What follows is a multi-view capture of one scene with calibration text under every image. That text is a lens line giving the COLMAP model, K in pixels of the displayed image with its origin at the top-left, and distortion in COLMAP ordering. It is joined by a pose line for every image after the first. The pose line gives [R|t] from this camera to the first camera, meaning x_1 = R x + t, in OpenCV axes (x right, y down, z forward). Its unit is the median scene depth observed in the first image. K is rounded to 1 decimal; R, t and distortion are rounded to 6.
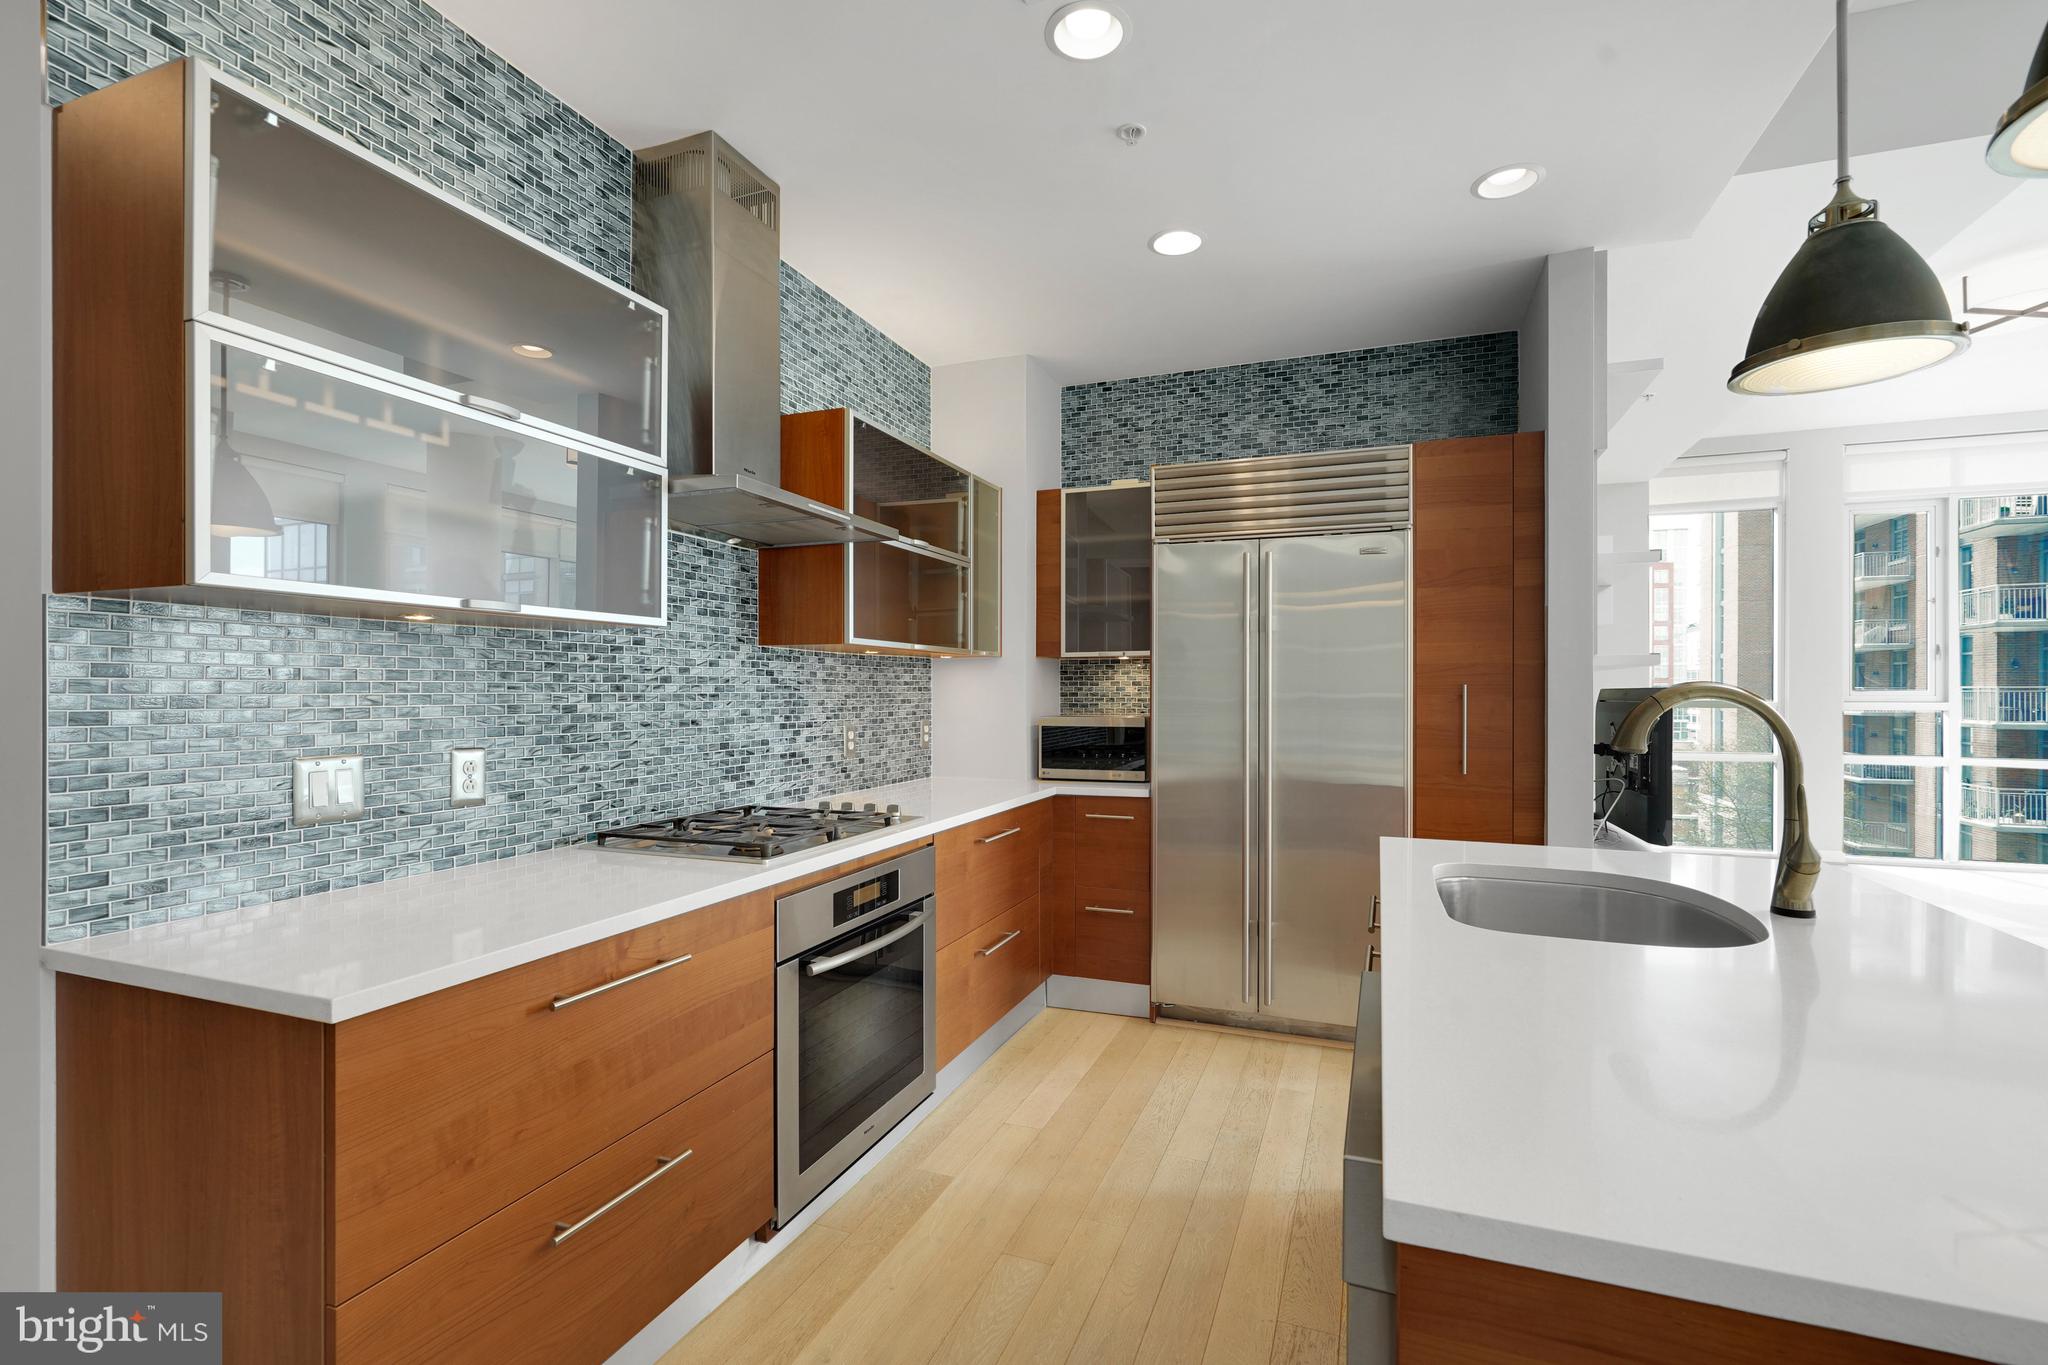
lens RADIAL K [[928.5, 0, 1019.5], [0, 928.5, 690.2], [0, 0, 1]] dist [-0.007510, 0.002780]
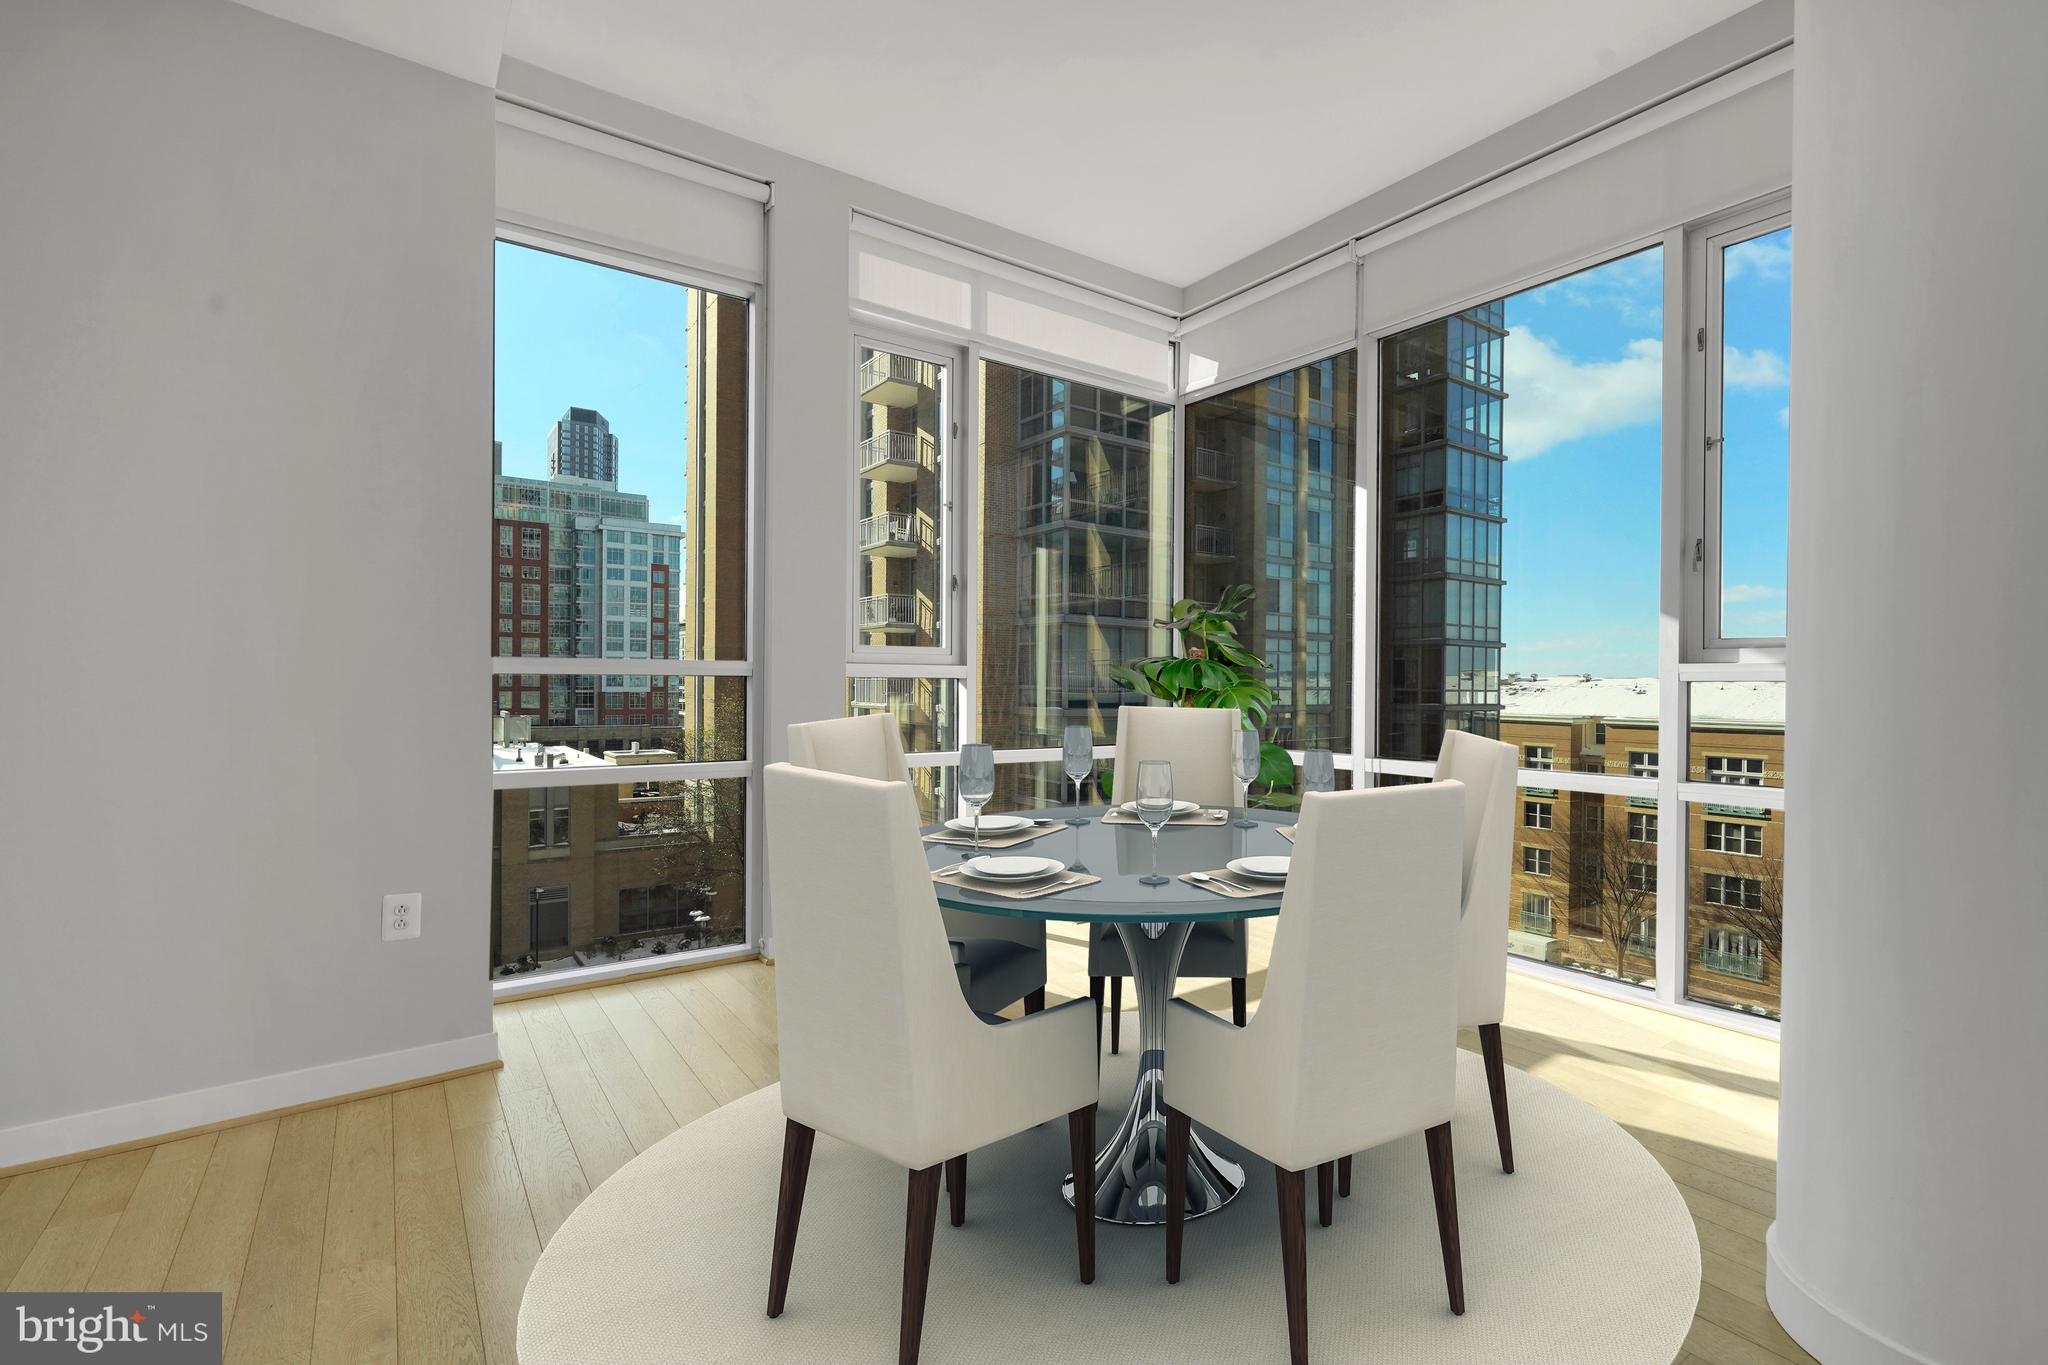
lens RADIAL K [[928.5, 0, 1023.4], [0, 928.5, 685.8], [0, 0, 1]] dist [-0.007510, 0.002780]
pose [[0.557147, 0.003466, 0.830406, 1.025588], [-0.008540, 0.999962, 0.001556, 0.053345], [-0.830370, -0.007959, 0.557156, 1.264773]]
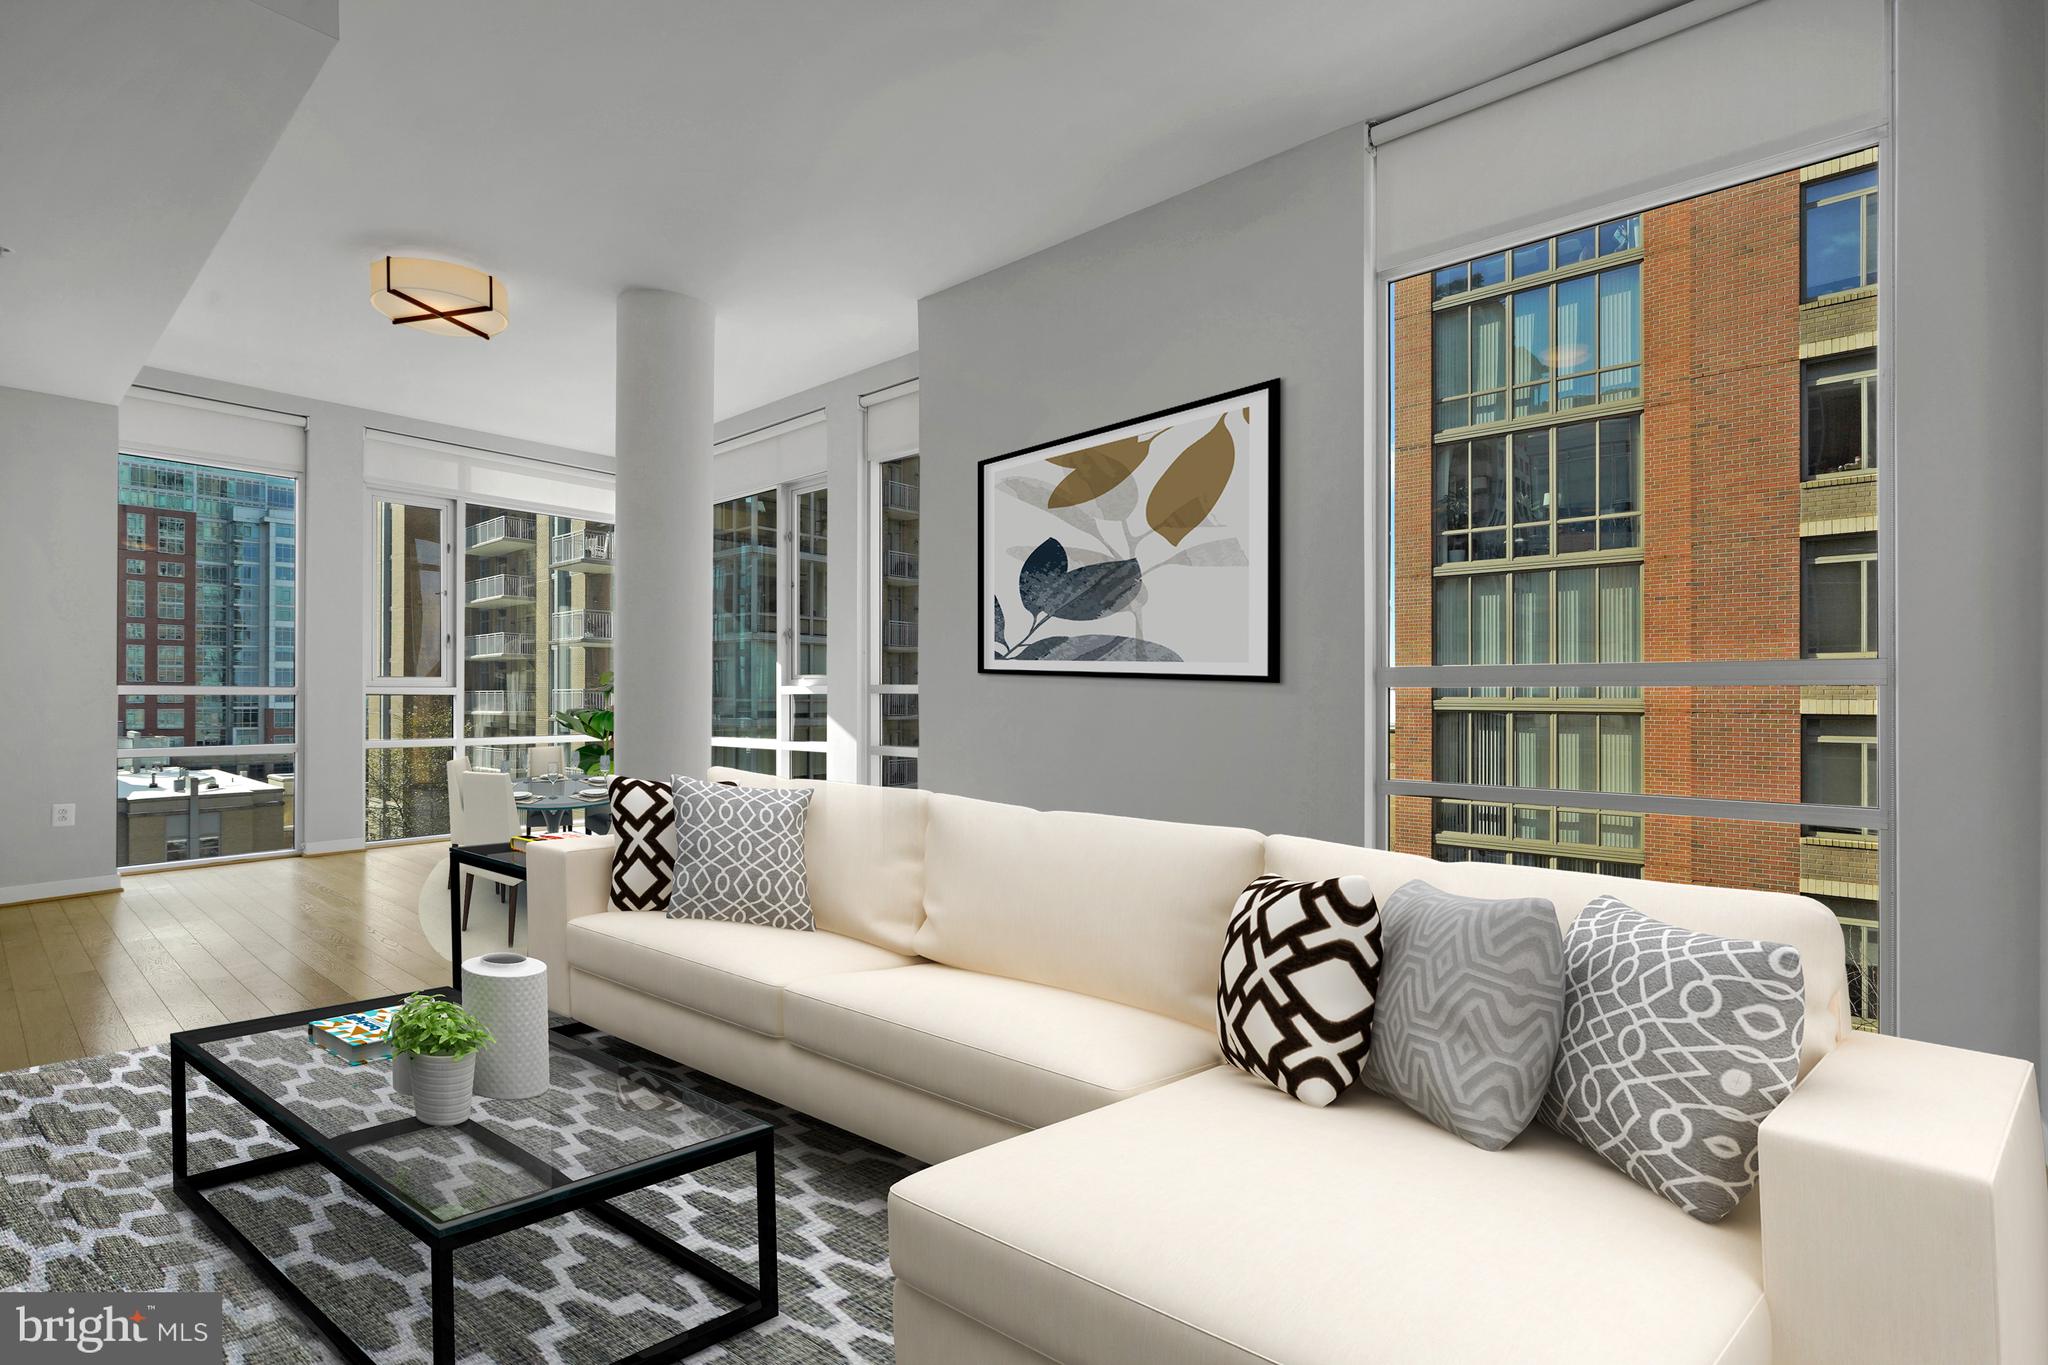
lens RADIAL K [[928.5, 0, 1029.9], [0, 928.5, 690.7], [0, 0, 1]] dist [-0.007510, 0.002780]
pose [[0.325640, 0.006421, 0.945472, 0.401852], [-0.001390, 0.999979, -0.006312, 0.047210], [-0.945493, 0.000741, 0.325642, 0.008207]]
